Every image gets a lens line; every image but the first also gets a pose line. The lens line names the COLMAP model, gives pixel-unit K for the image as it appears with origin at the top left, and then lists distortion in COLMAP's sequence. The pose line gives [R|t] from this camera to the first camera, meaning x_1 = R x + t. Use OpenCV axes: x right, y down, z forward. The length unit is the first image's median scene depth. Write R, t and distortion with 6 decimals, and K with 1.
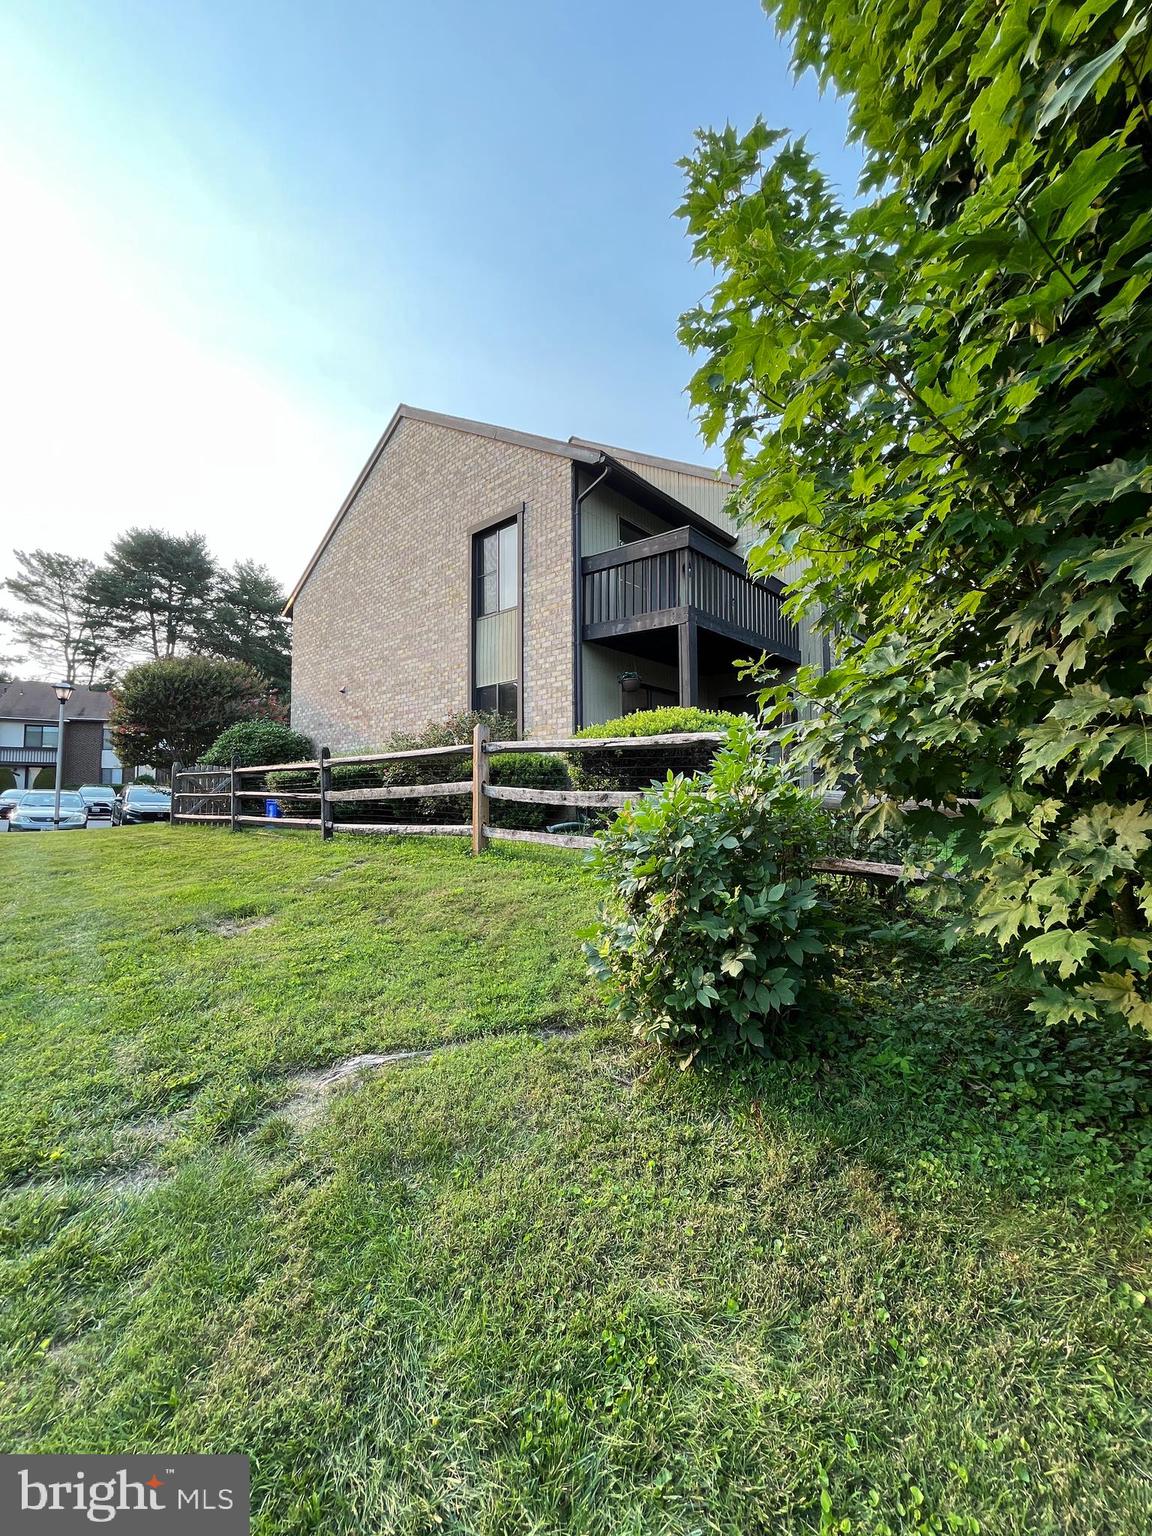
lens RADIAL K [[620.1, 0, 579.0], [0, 620.1, 766.7], [0, 0, 1]] dist [-0.002501, -0.000136]
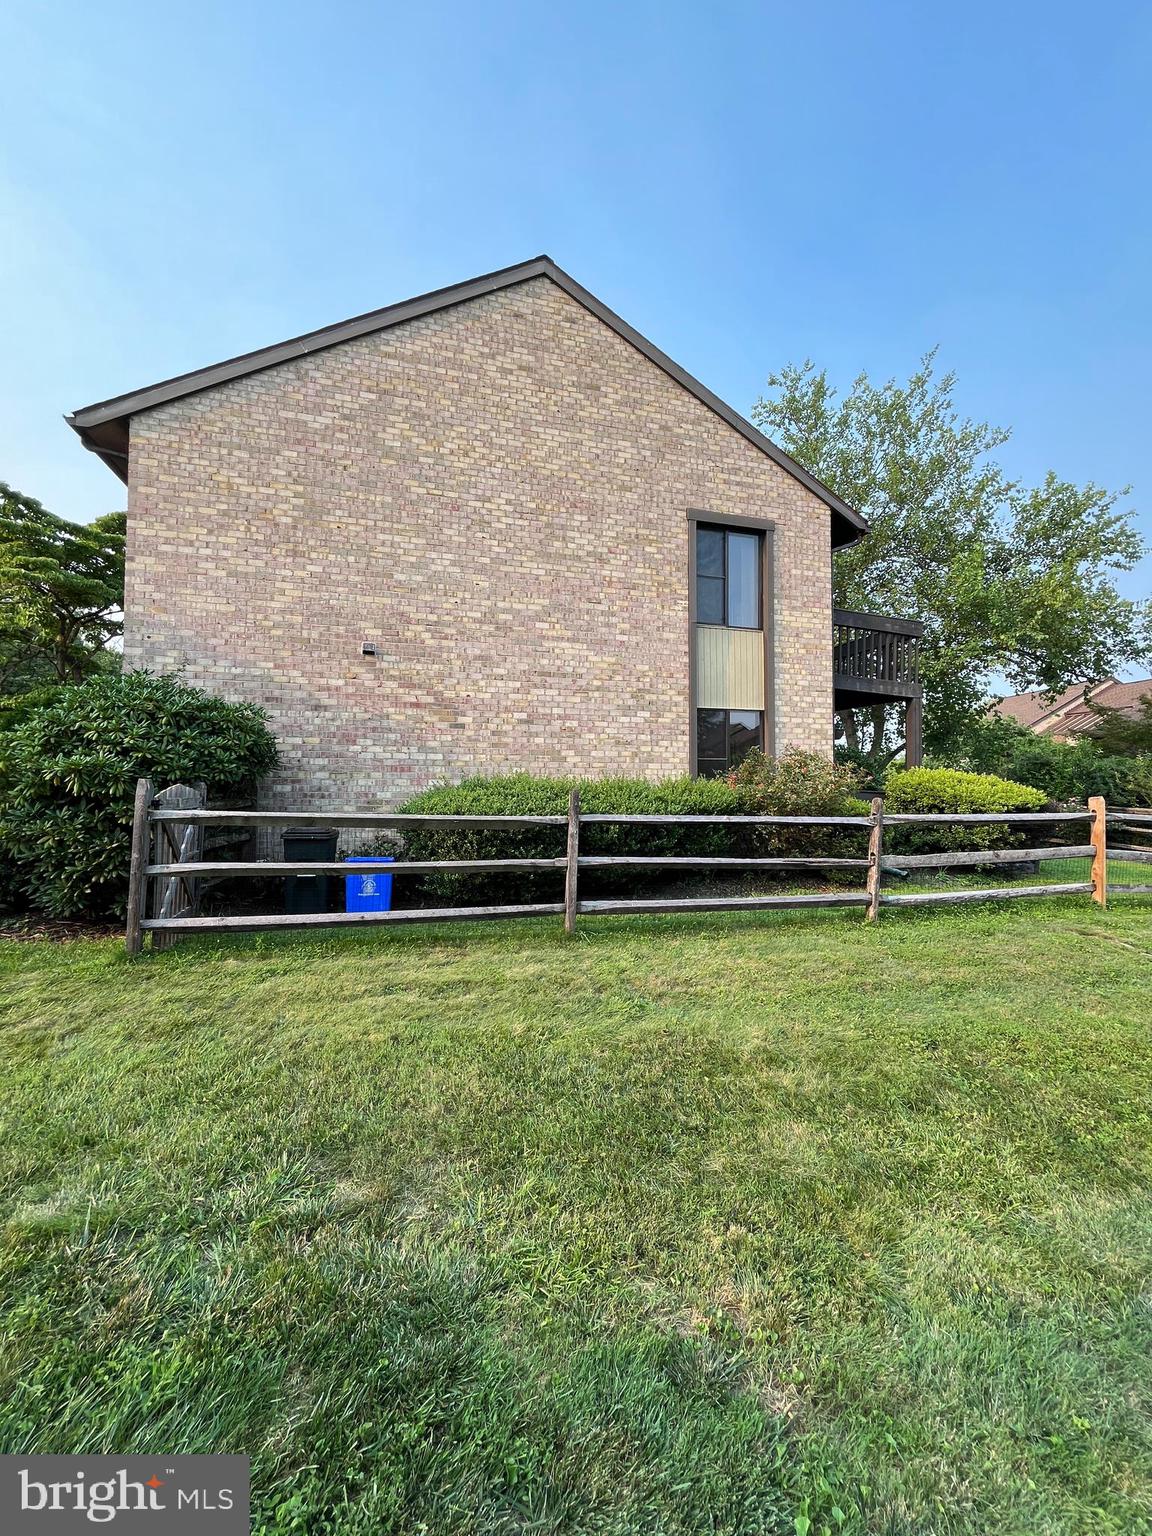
lens RADIAL K [[620.1, 0, 577.9], [0, 620.1, 766.2], [0, 0, 1]] dist [-0.002501, -0.000136]
pose [[0.543410, 0.038014, 0.838606, -0.961686], [-0.062338, 0.998043, -0.004847, -0.034365], [-0.837150, -0.049643, 0.544716, 0.681200]]
